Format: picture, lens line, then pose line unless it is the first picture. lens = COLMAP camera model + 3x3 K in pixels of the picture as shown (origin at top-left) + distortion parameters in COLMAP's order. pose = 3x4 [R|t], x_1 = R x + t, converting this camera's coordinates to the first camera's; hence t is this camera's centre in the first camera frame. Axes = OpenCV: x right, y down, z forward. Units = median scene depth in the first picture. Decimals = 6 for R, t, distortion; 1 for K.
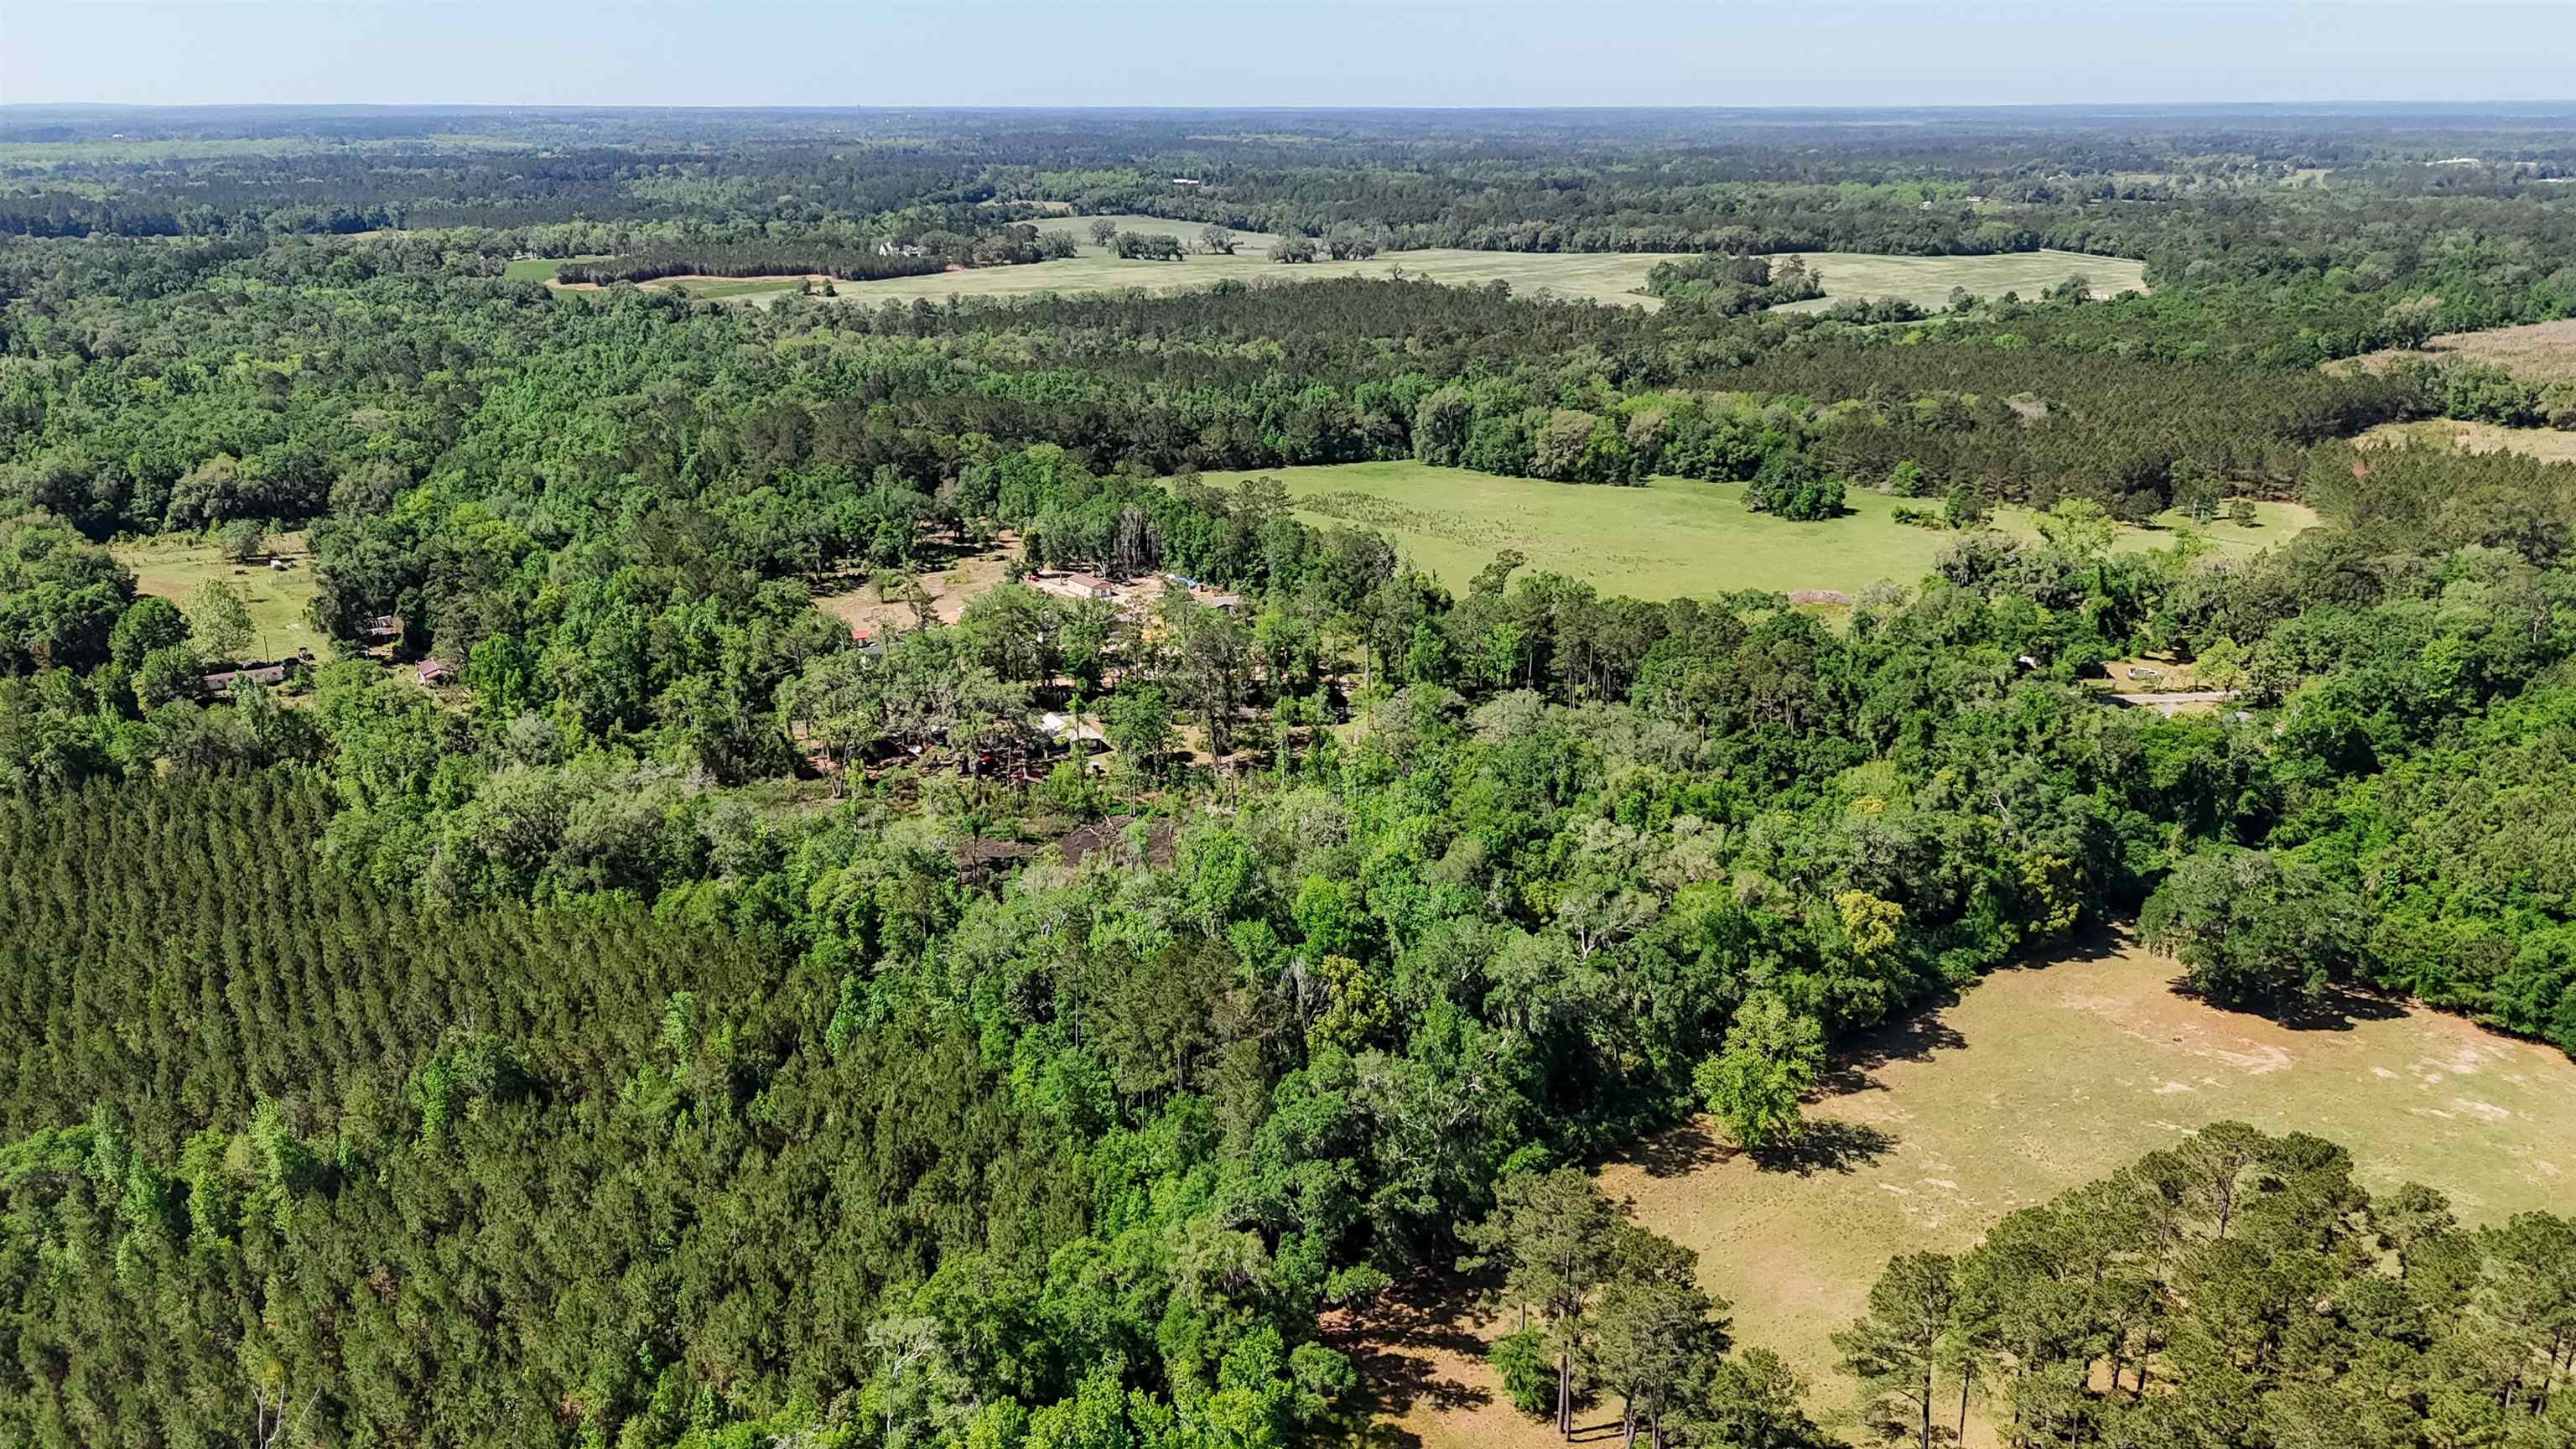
lens RADIAL K [[1856.9, 0, 1288.0], [0, 1856.9, 724.5], [0, 0, 1]] dist [0.044857, -0.039106]
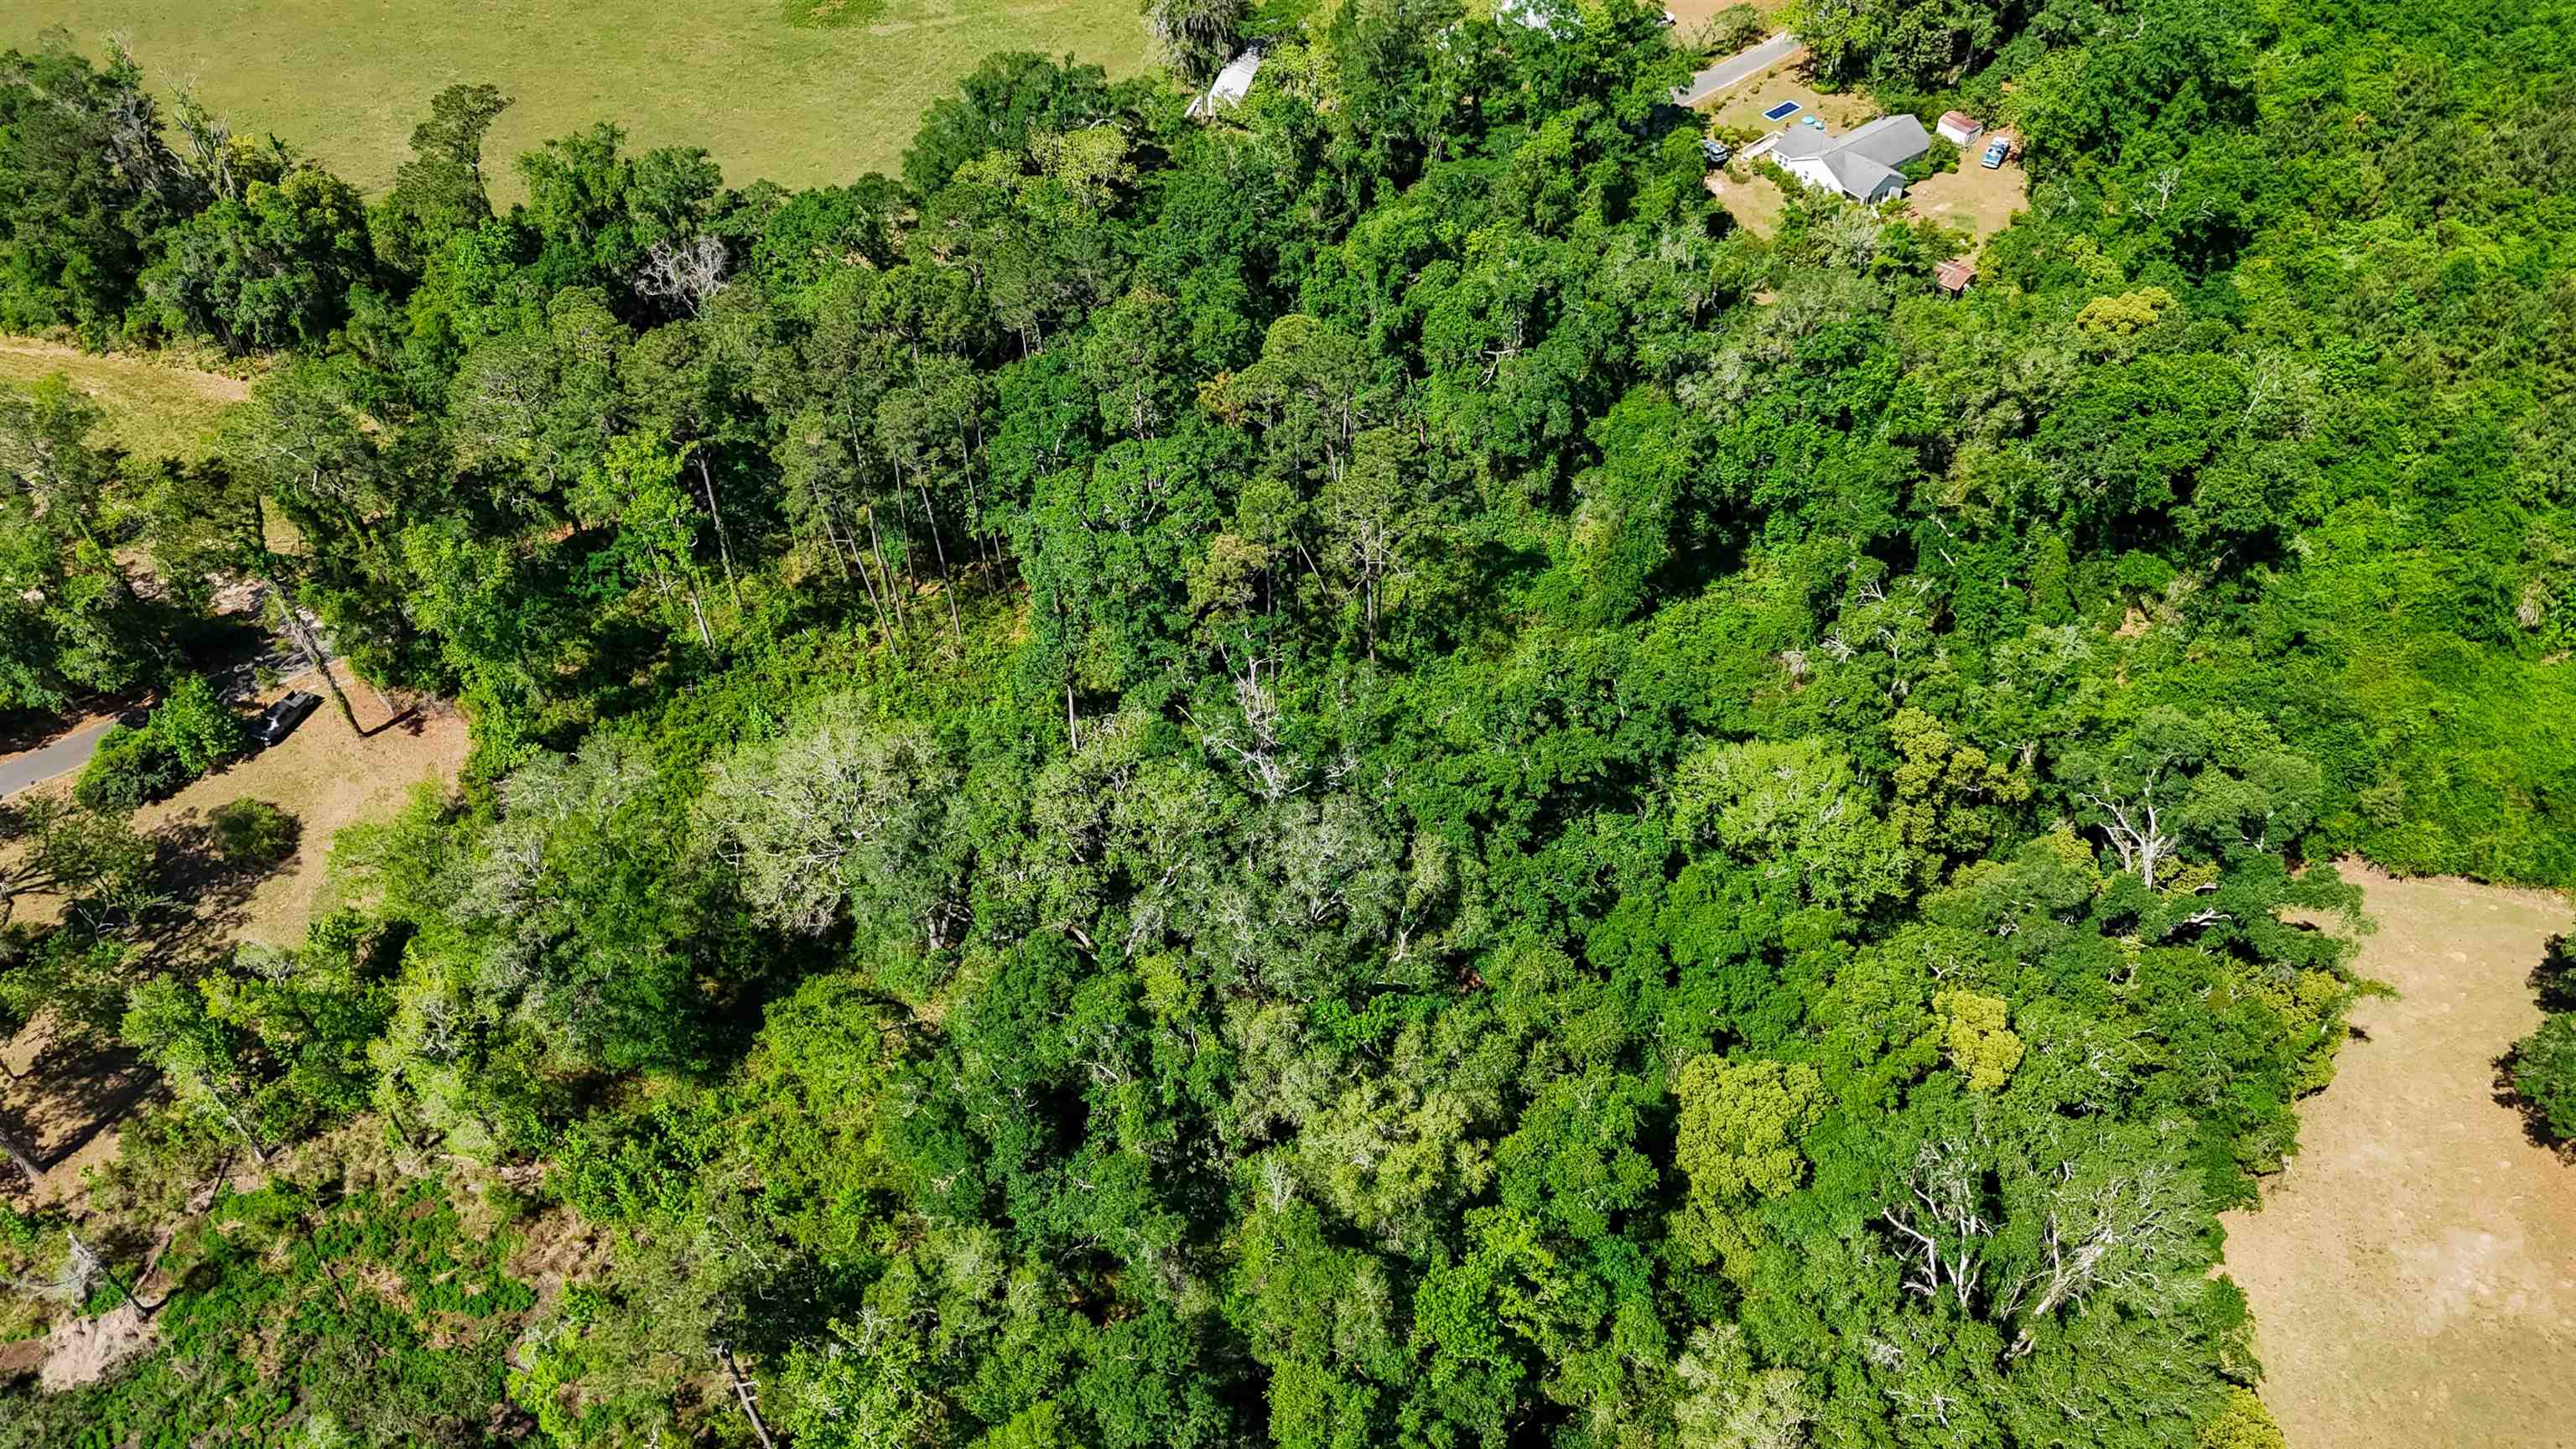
lens RADIAL K [[1927.3, 0, 1288.0], [0, 1927.3, 724.5], [0, 0, 1]] dist [0.031543, -0.012149]
pose [[0.819949, -0.413790, 0.395553, 0.027234], [0.190179, 0.848662, 0.493563, -0.107321], [-0.539922, -0.329471, 0.774553, 0.356103]]
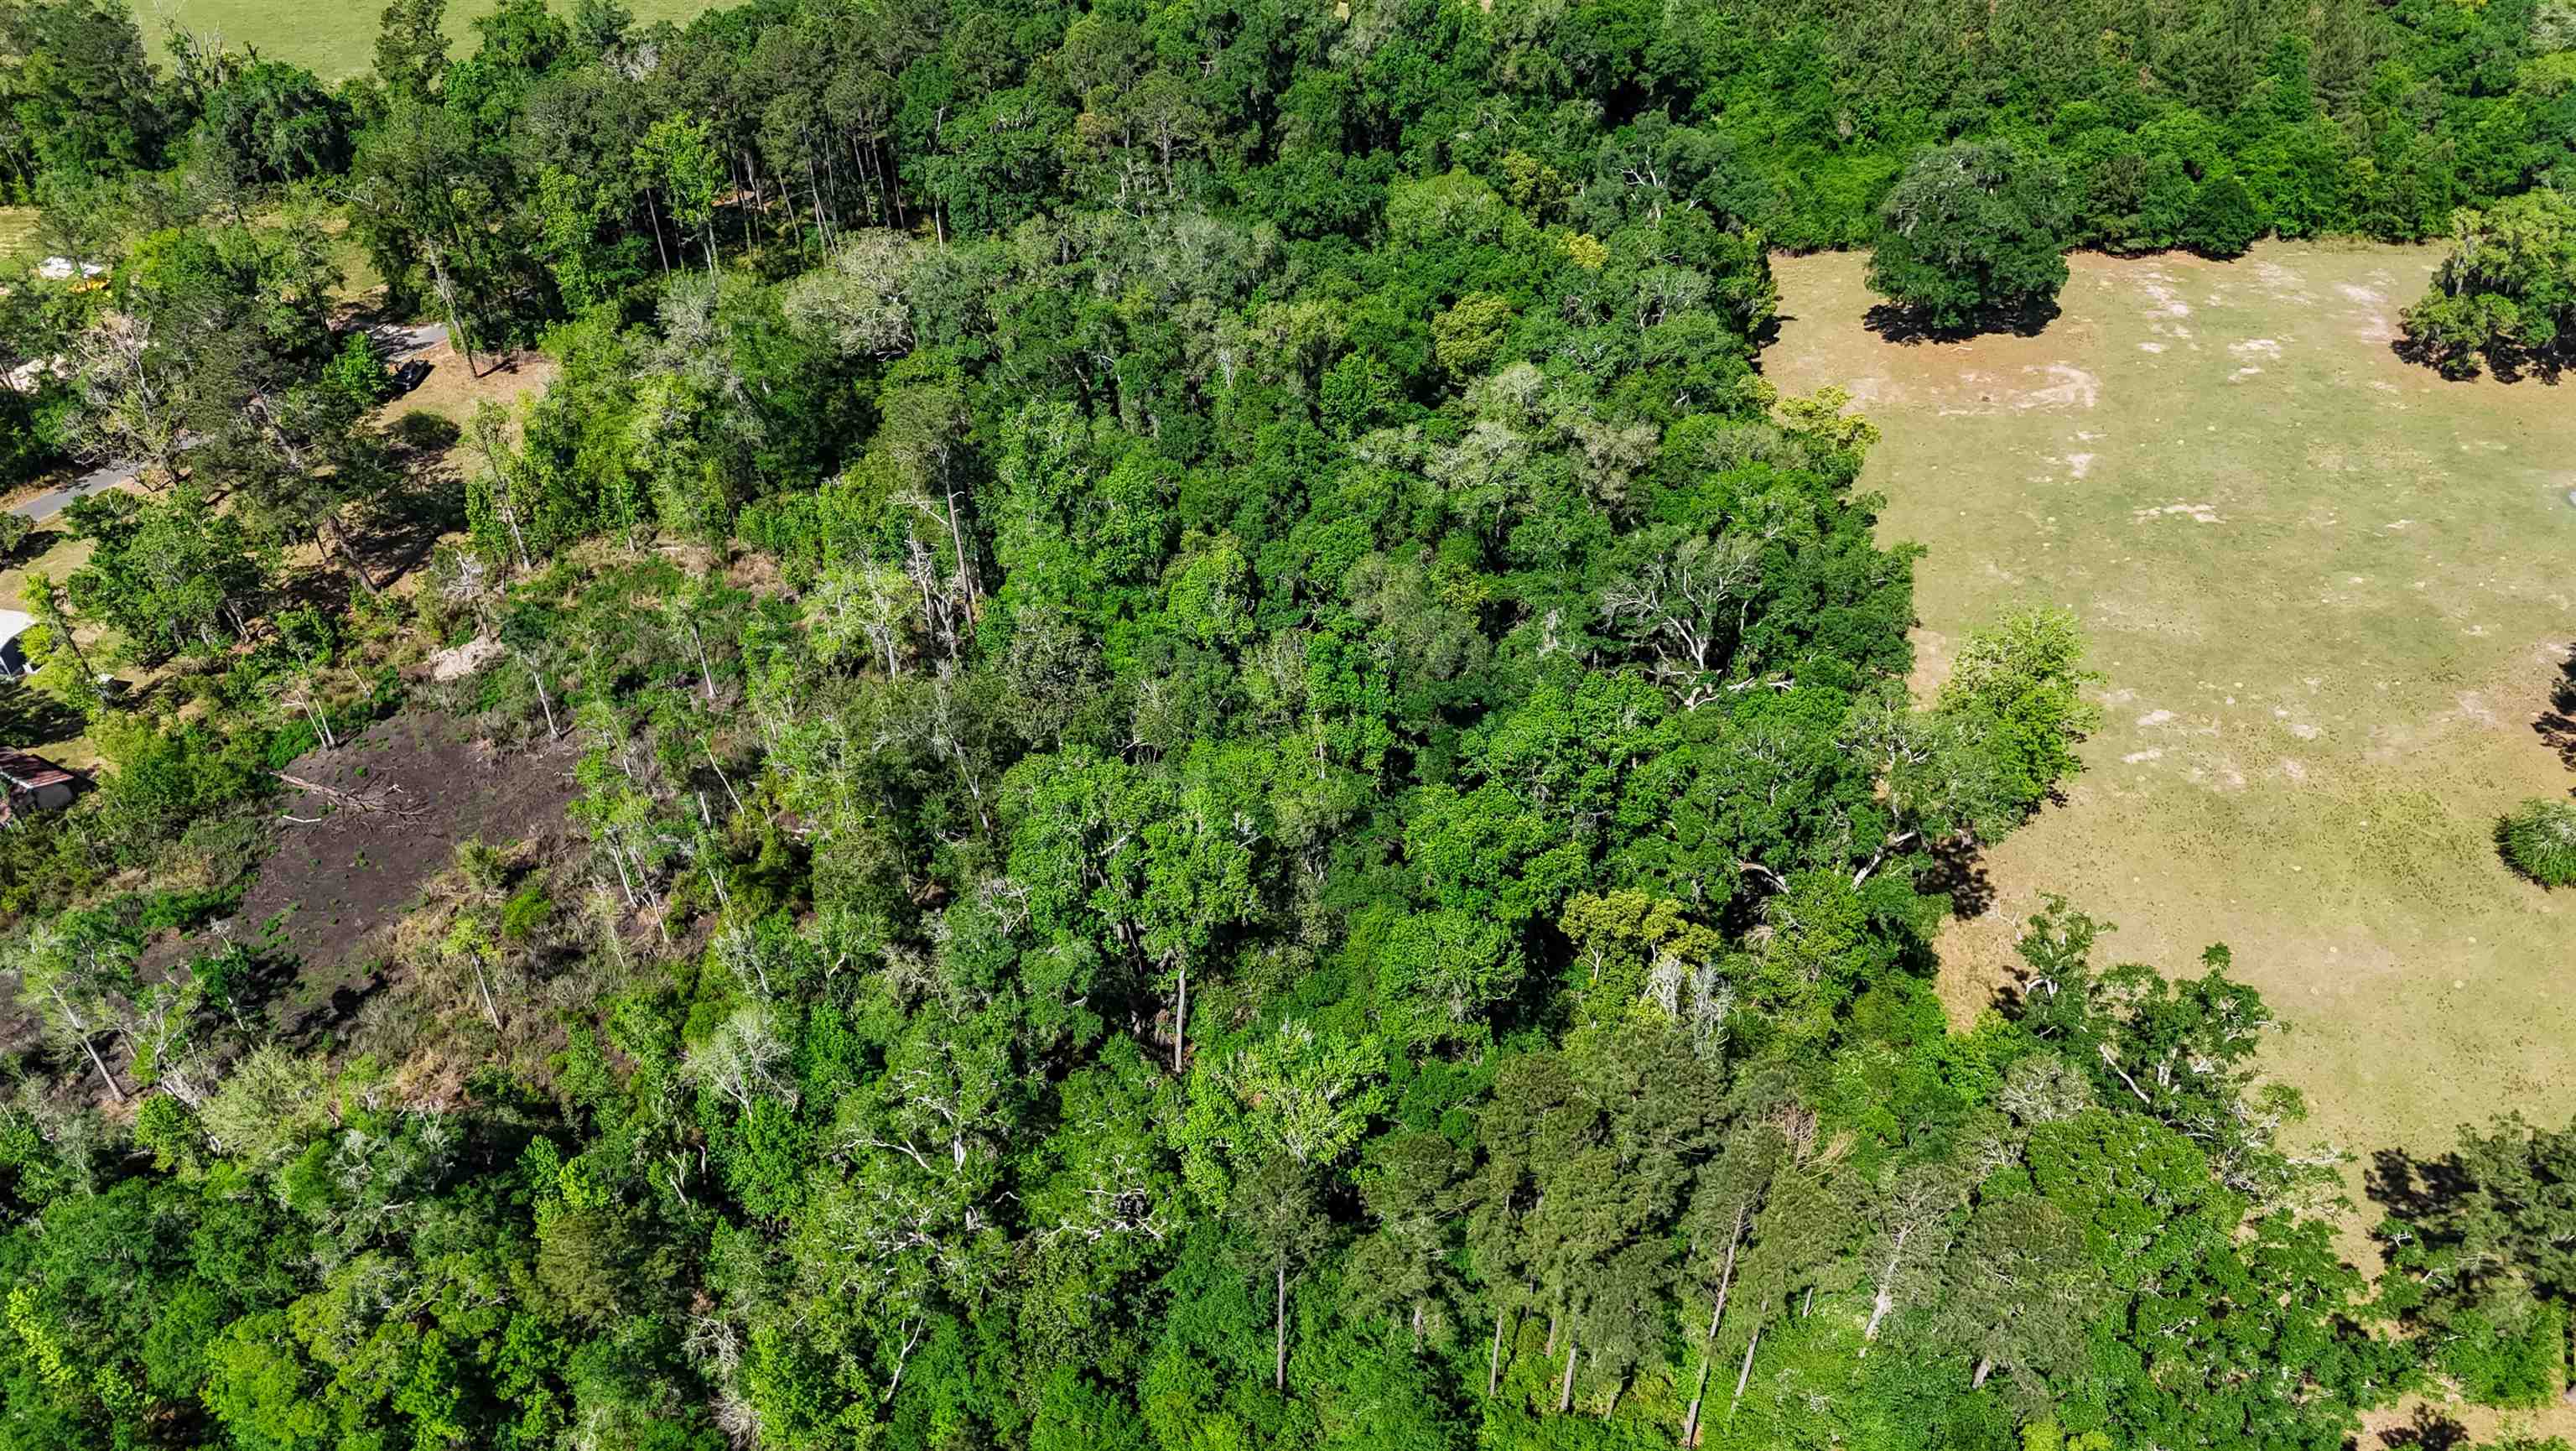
lens RADIAL K [[1927.5, 0, 1288.0], [0, 1927.5, 725.5], [0, 0, 1]] dist [0.031543, -0.012149]
pose [[0.630790, -0.495395, 0.597233, -0.129539], [0.244186, 0.857304, 0.453214, -0.071948], [-0.736530, -0.140047, 0.661748, 0.260046]]
